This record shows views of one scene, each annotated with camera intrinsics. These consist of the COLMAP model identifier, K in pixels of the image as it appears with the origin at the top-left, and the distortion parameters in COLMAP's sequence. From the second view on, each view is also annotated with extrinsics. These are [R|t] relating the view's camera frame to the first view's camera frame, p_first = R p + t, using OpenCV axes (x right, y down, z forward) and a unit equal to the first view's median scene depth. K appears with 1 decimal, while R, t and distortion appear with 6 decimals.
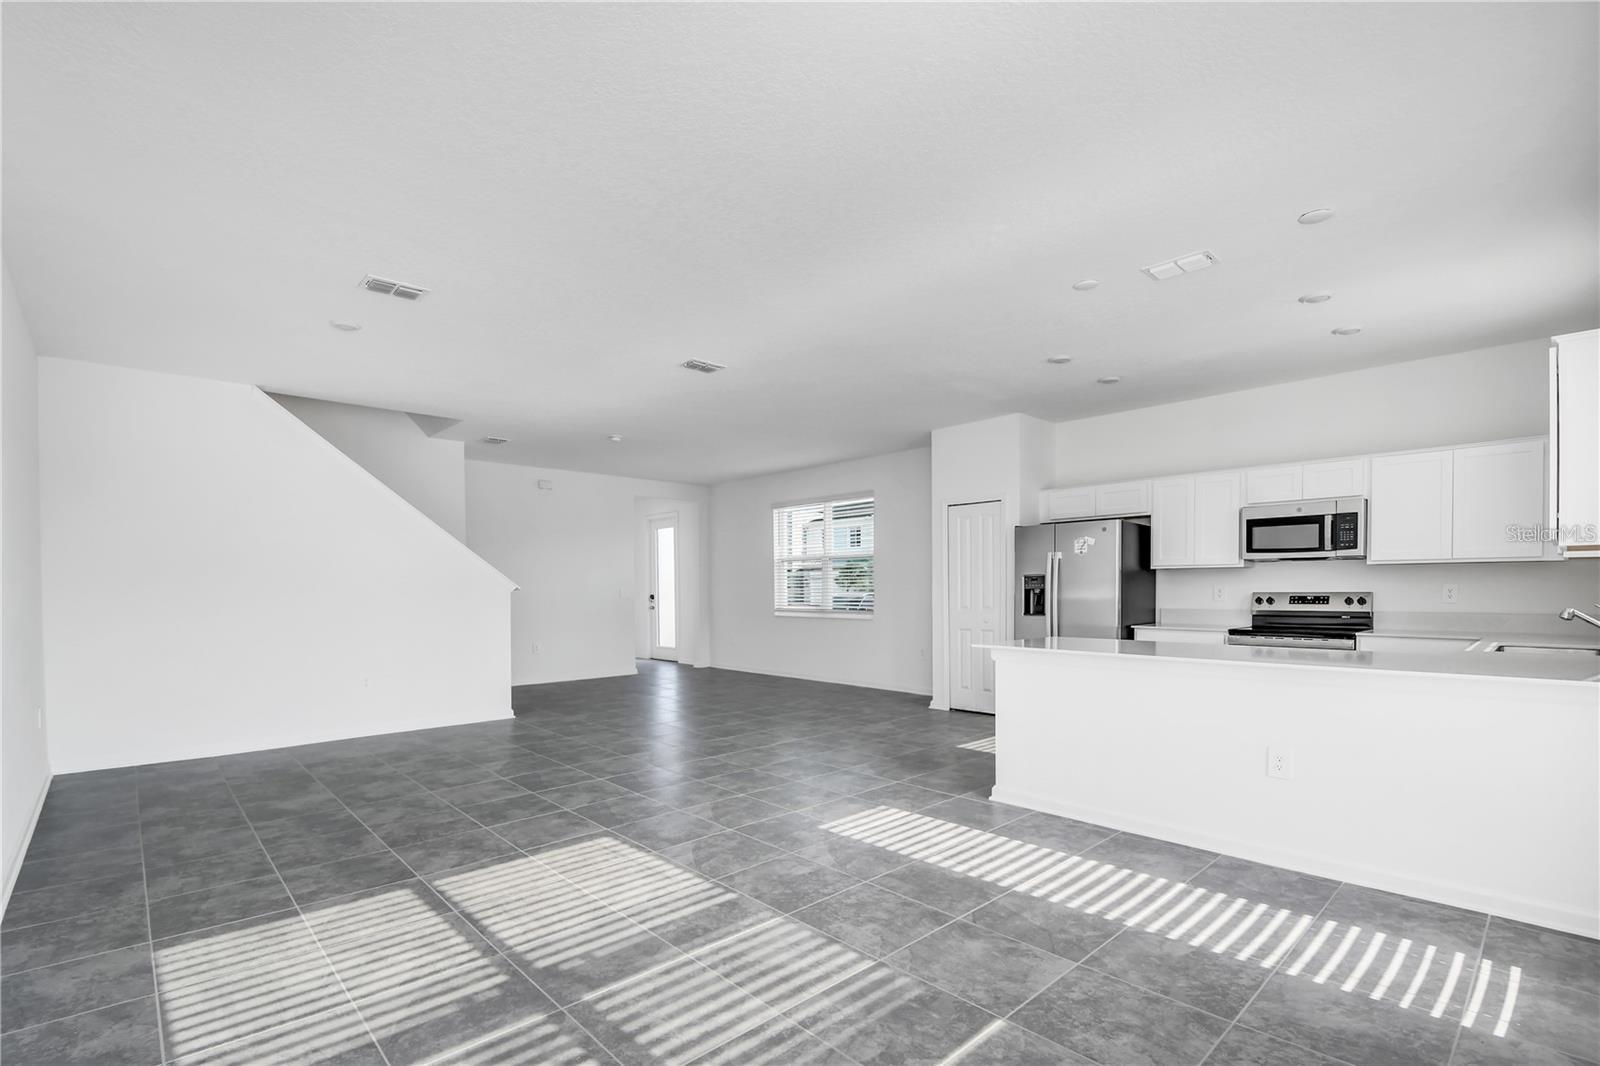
lens RADIAL K [[740.3, 0, 764.9], [0, 740.3, 594.1], [0, 0, 1]] dist [0.002973, -0.022077]
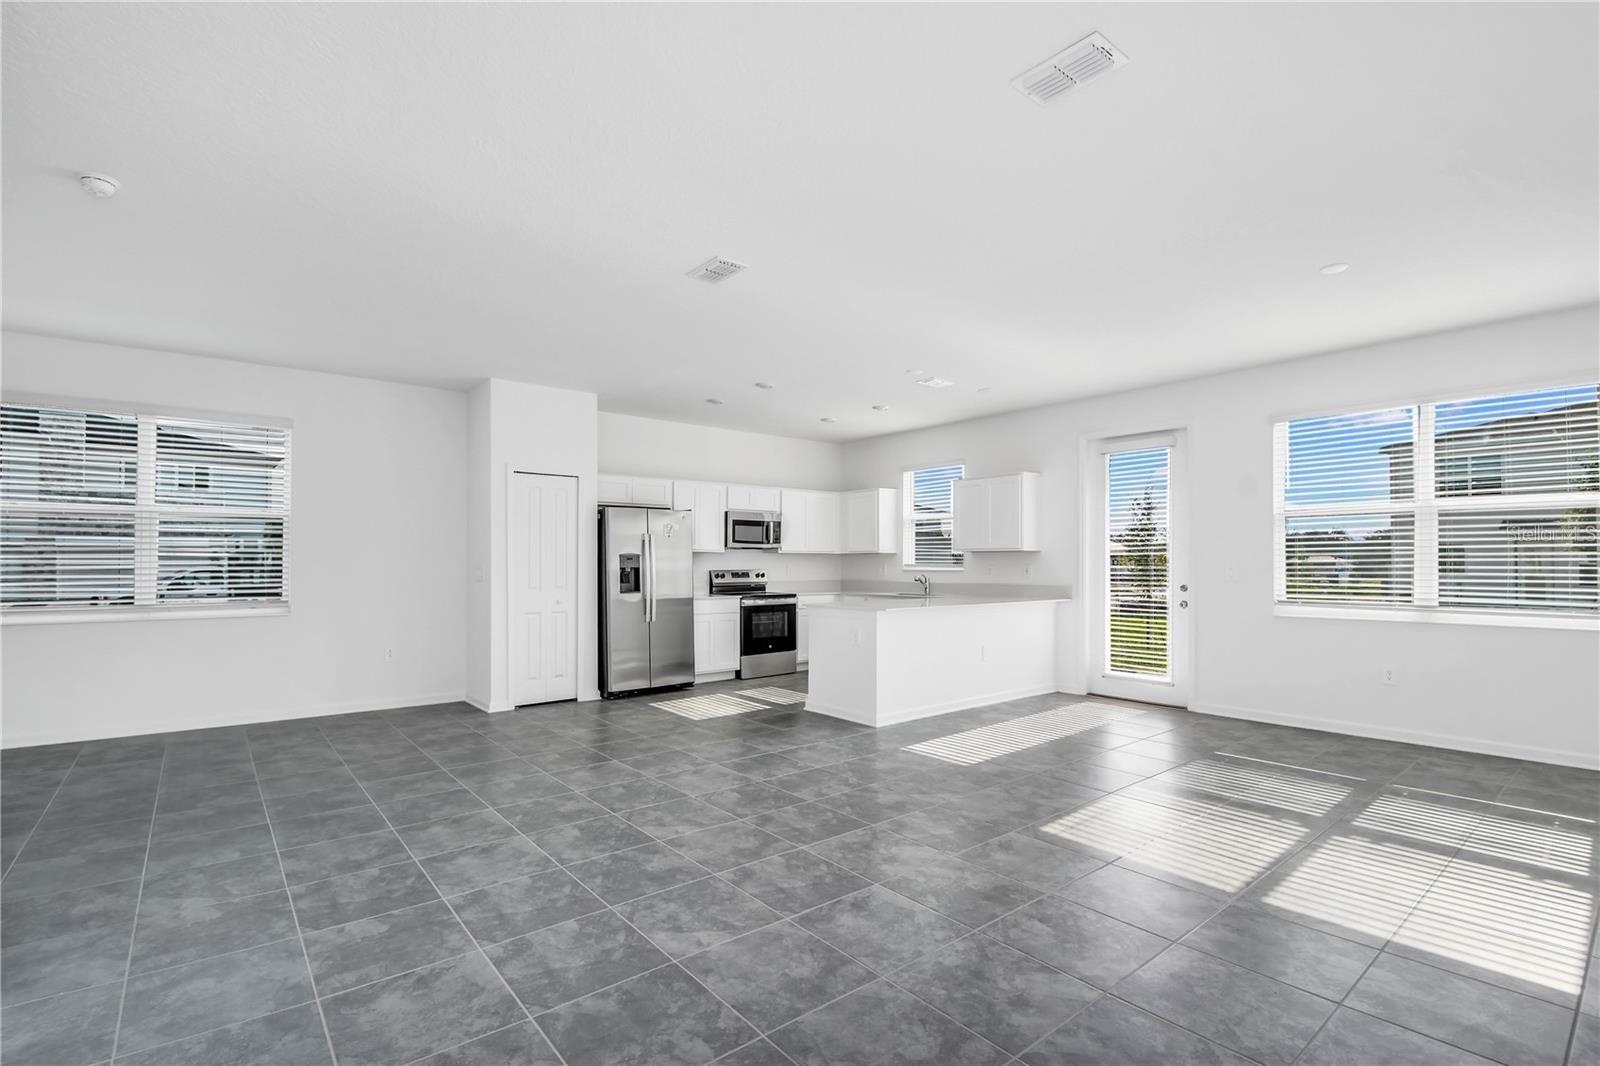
lens RADIAL K [[734.6, 0, 778.2], [0, 734.6, 531.9], [0, 0, 1]] dist [0.004926, -0.016134]
pose [[0.044948, 0.050647, 0.997705, -0.779066], [0.009127, 0.998651, -0.051107, -0.002953], [-0.998948, 0.011404, 0.044425, 0.850067]]
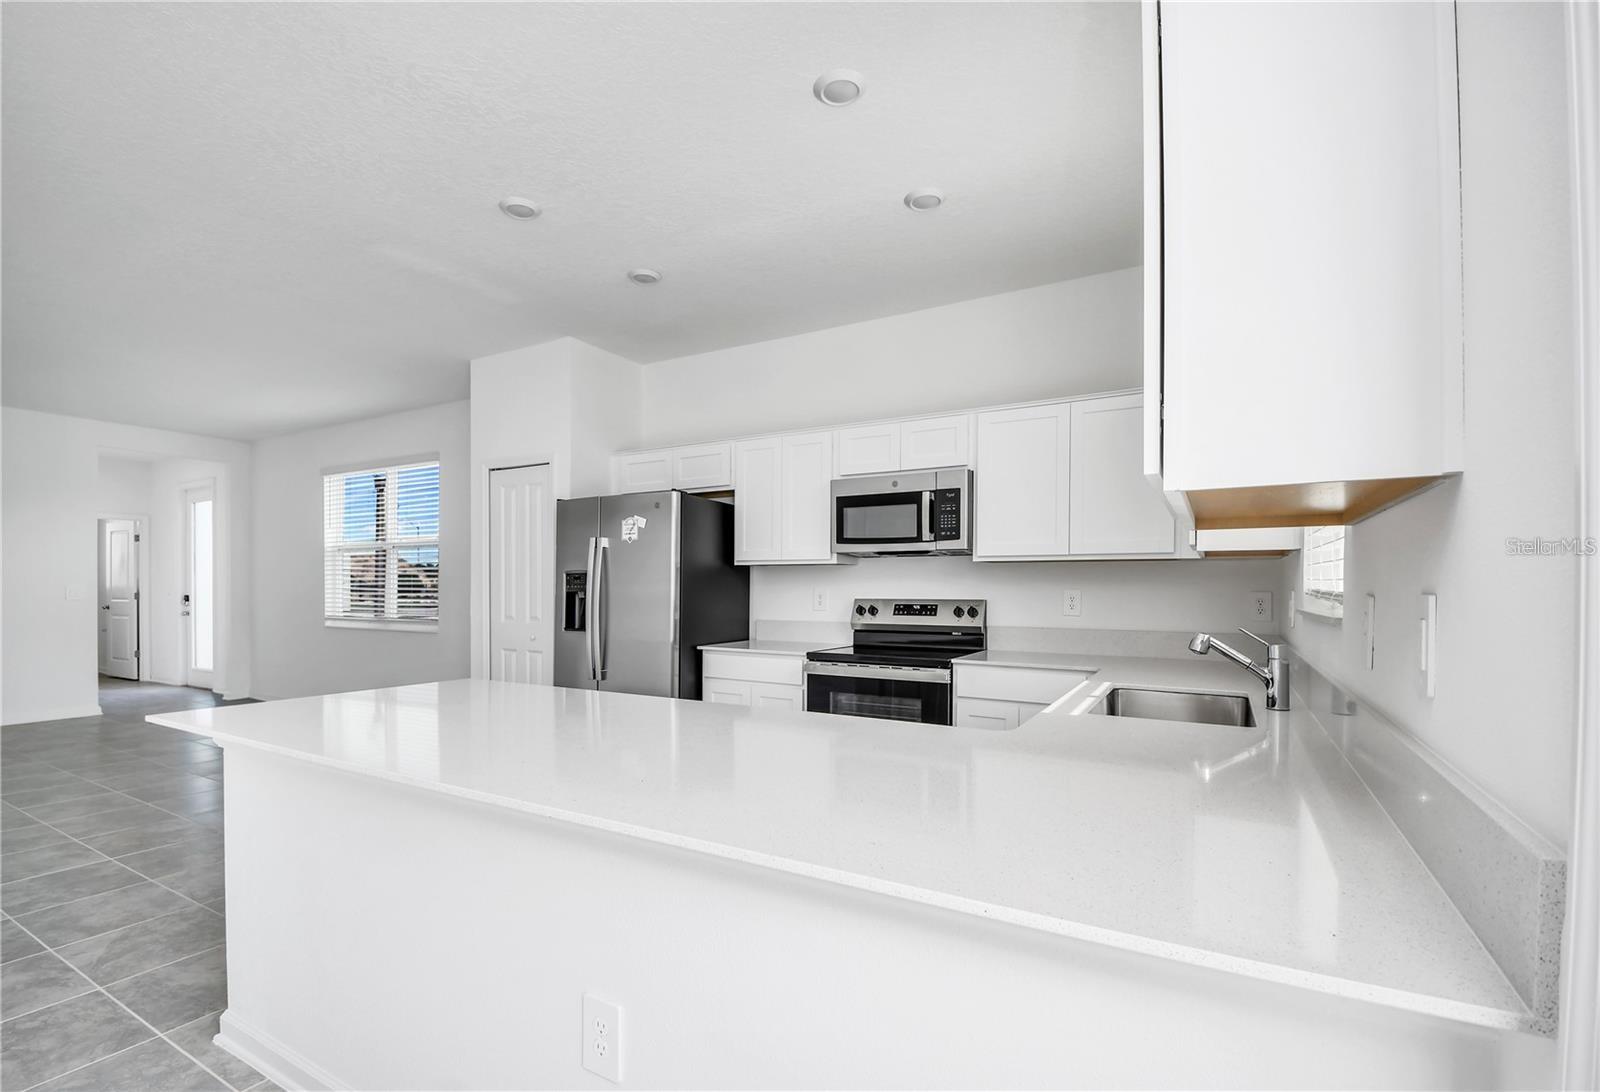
lens RADIAL K [[741.5, 0, 794.2], [0, 741.5, 586.1], [0, 0, 1]] dist [-0.027699, -0.000177]
pose [[0.946015, 0.009238, 0.323992, 0.383578], [-0.005813, 0.999917, -0.011538, -0.006622], [-0.324072, 0.009031, 0.945989, 0.339180]]
